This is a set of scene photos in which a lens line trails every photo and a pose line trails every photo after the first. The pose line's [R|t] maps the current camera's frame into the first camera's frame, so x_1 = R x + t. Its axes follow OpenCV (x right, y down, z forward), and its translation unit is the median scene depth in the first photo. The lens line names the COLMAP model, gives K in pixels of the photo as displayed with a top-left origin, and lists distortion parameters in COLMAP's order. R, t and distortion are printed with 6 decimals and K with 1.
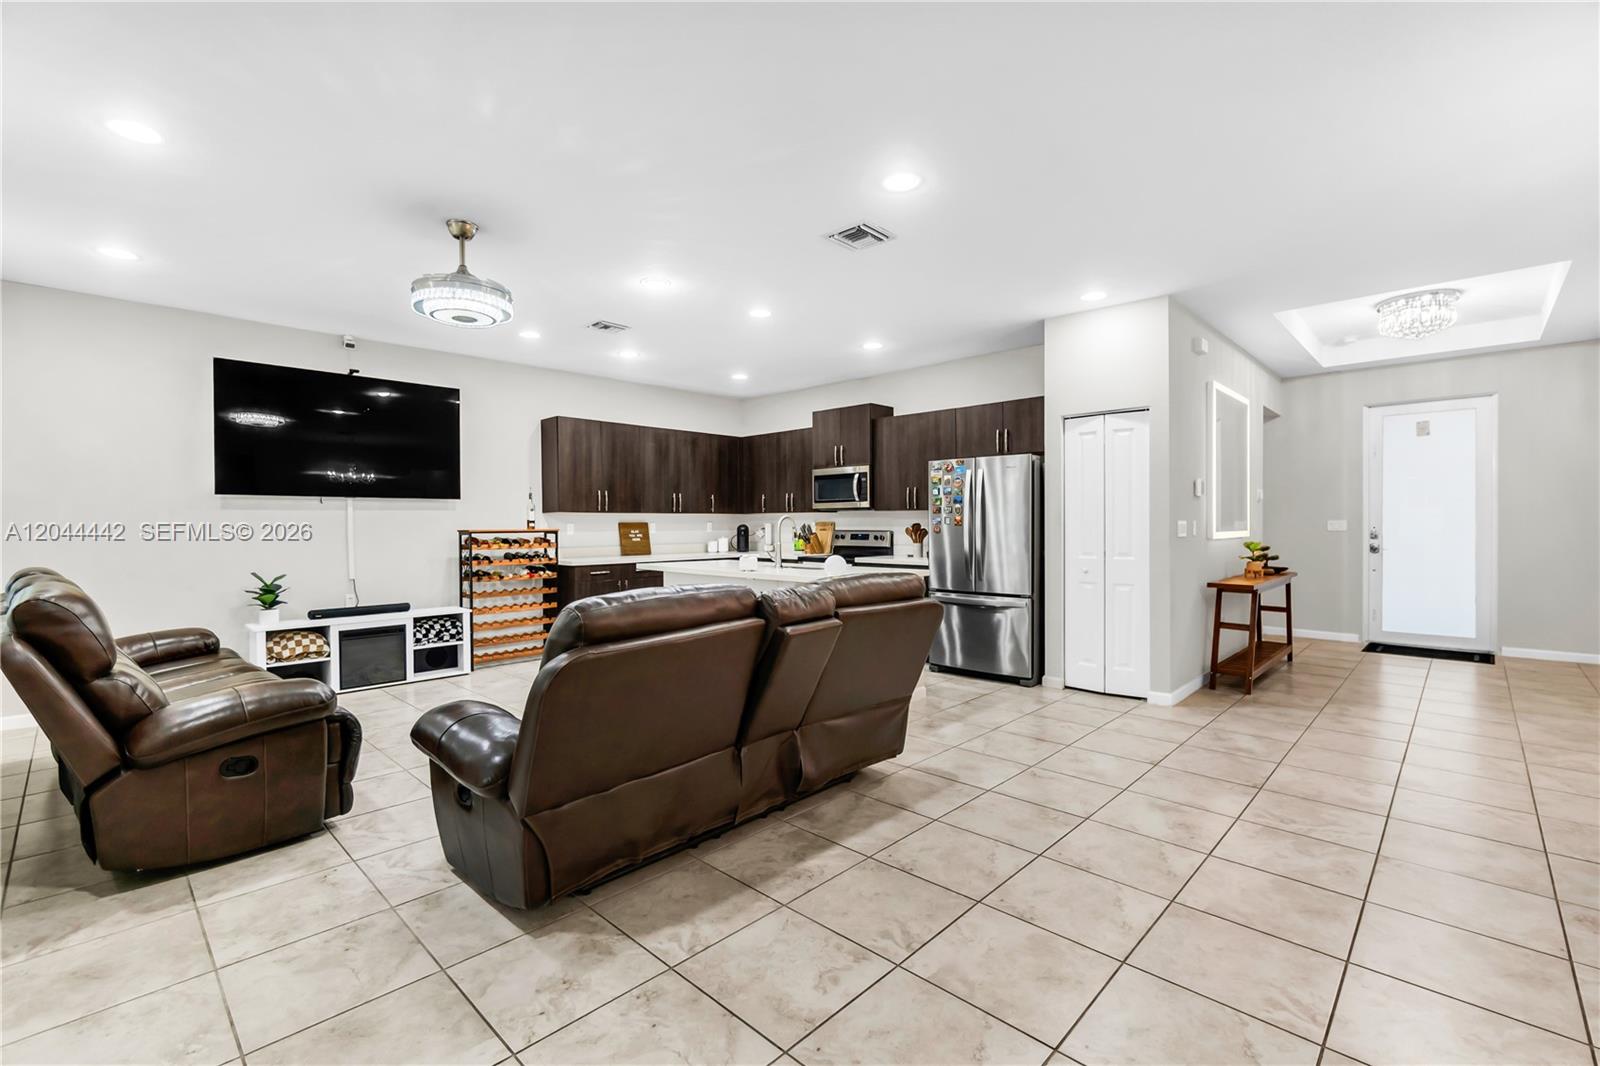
lens RADIAL K [[695.8, 0, 784.6], [0, 695.8, 528.2], [0, 0, 1]] dist [-0.003057, -0.000167]
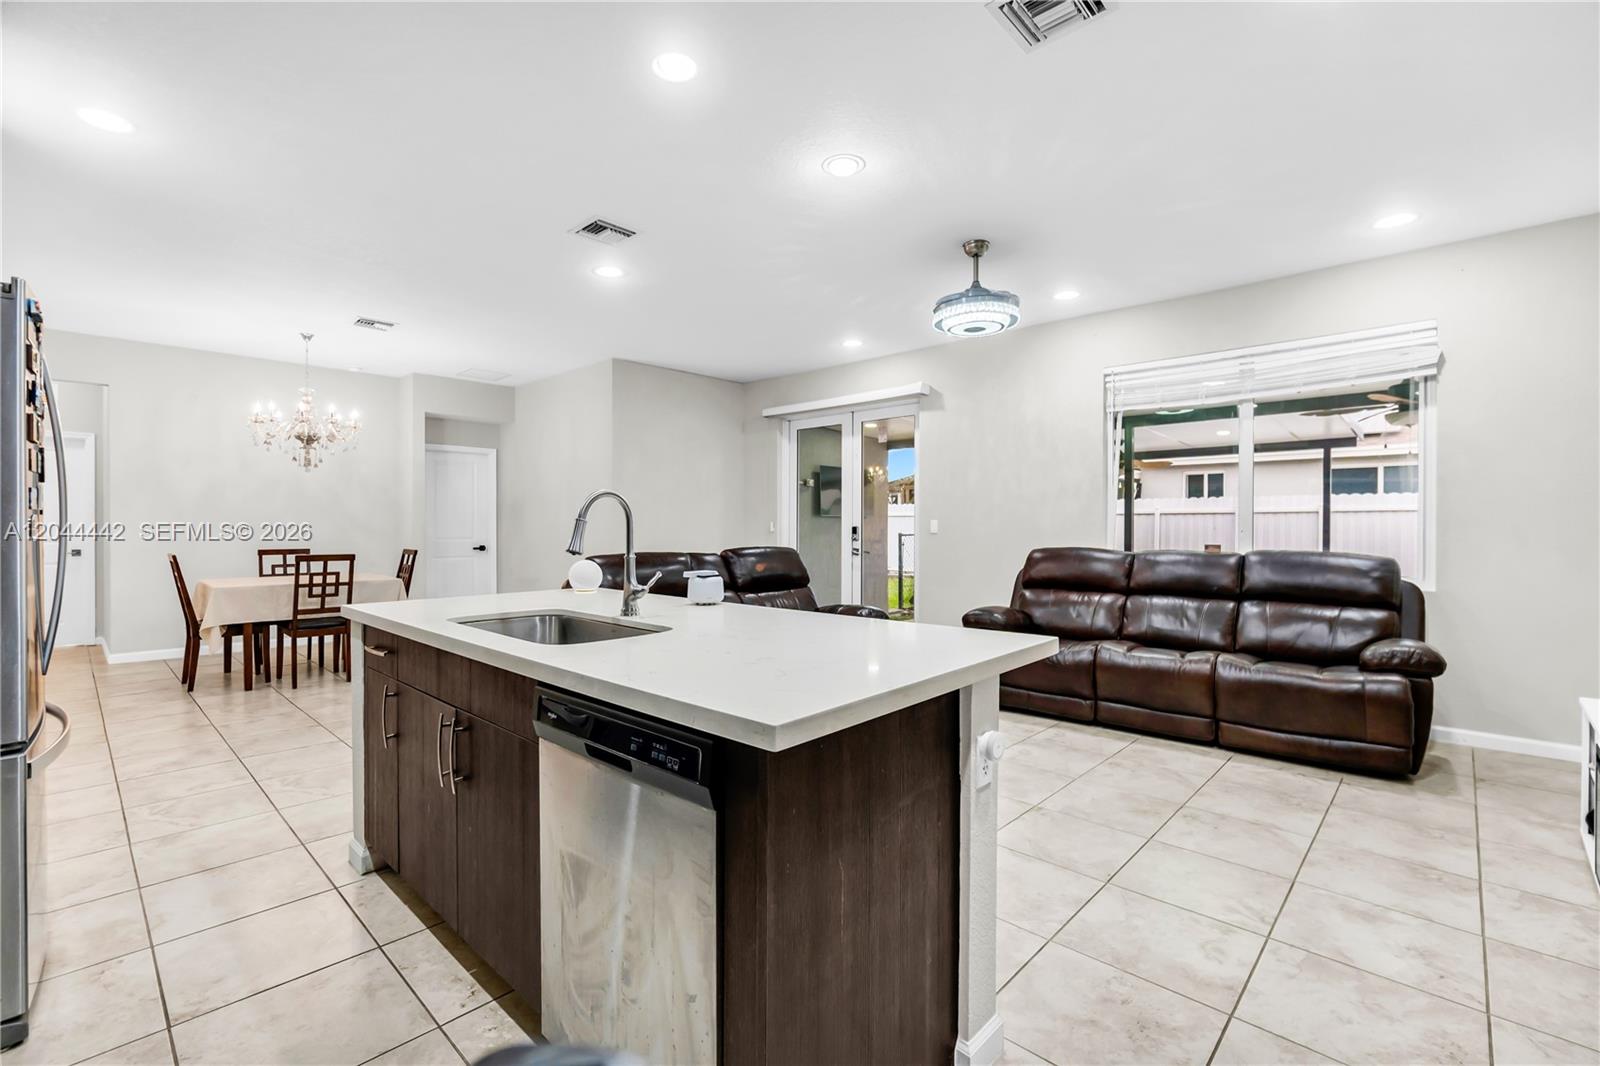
lens RADIAL K [[700.7, 0, 786.3], [0, 700.7, 532.5], [0, 0, 1]] dist [-0.005205, 0.000602]
pose [[-0.999942, 0.003067, -0.010319, -0.091341], [0.002880, 0.999833, 0.018052, -0.000079], [0.010373, 0.018021, -0.999784, 1.288476]]
